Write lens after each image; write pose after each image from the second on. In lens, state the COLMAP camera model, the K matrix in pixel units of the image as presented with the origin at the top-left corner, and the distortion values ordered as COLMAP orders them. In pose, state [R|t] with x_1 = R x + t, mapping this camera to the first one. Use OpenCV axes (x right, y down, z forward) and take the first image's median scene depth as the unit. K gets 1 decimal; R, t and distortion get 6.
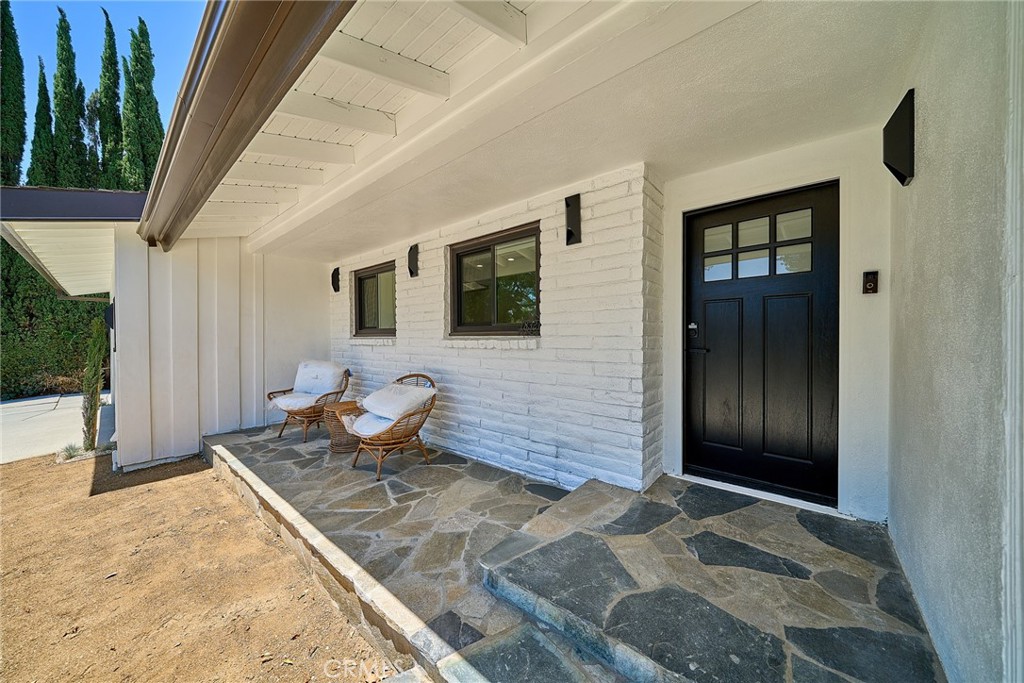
lens RADIAL K [[354.1, 0, 508.0], [0, 354.1, 336.9], [0, 0, 1]] dist [-0.000141, -0.000299]
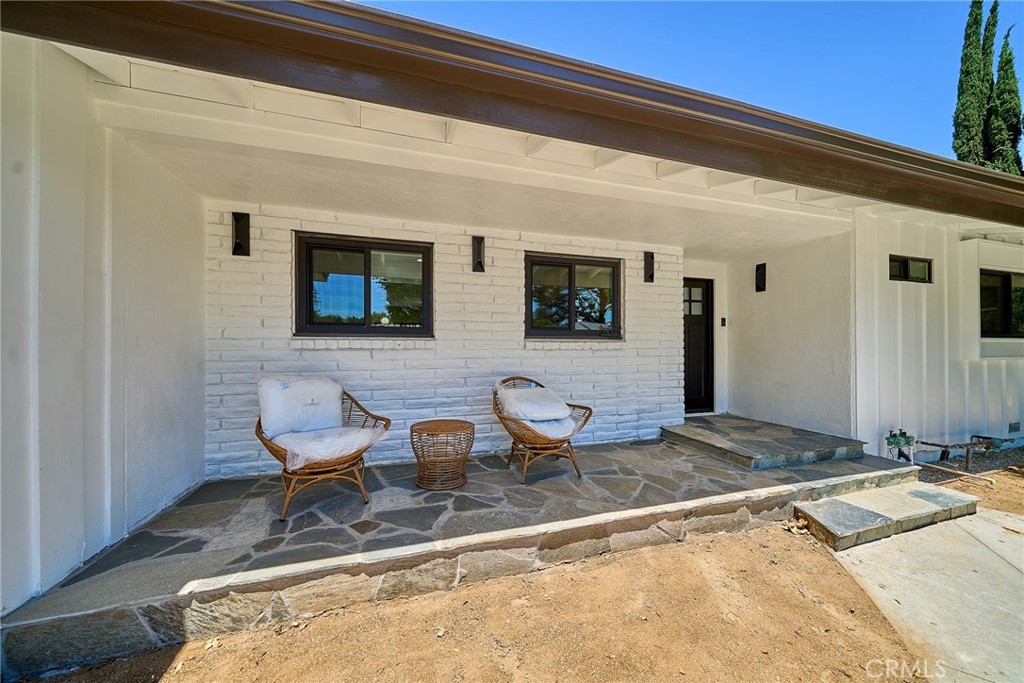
lens RADIAL K [[354.1, 0, 507.6], [0, 354.1, 346.5], [0, 0, 1]] dist [-0.000141, -0.000299]
pose [[0.527978, 0.014246, 0.849139, -1.350794], [-0.001131, 0.999870, -0.016071, 0.046770], [-0.849257, 0.007525, 0.527926, 0.637073]]
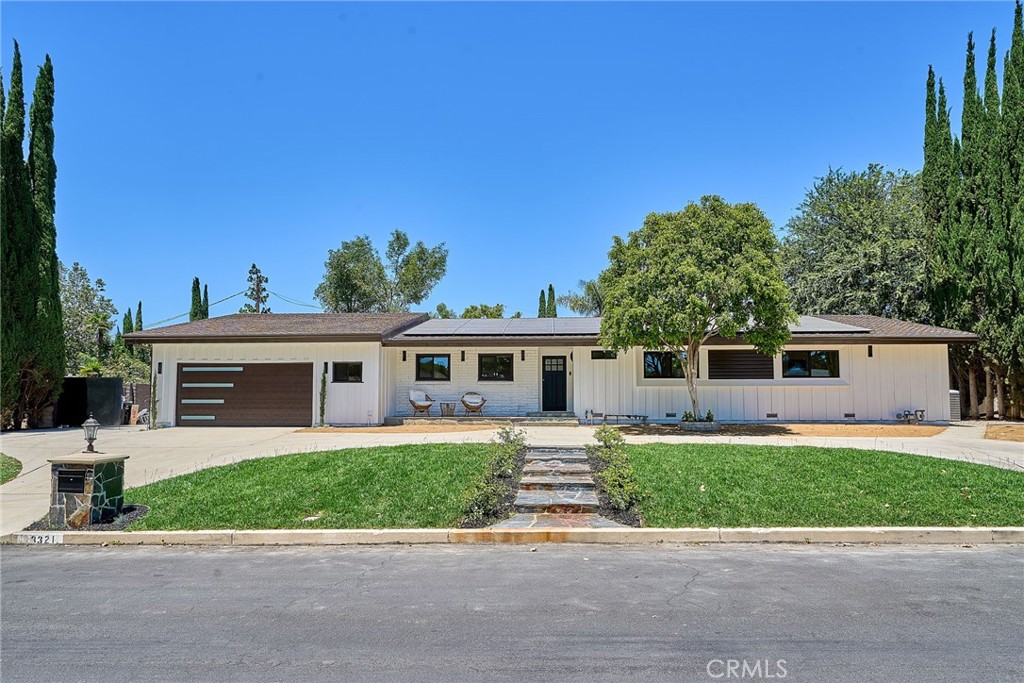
lens RADIAL K [[579.1, 0, 507.9], [0, 579.1, 348.3], [0, 0, 1]] dist [0.004264, 0.001449]
pose [[0.794459, 0.066043, 0.603716, -4.056368], [-0.006239, 0.994905, -0.100627, 0.296360], [-0.607286, 0.076178, 0.790823, -4.325186]]
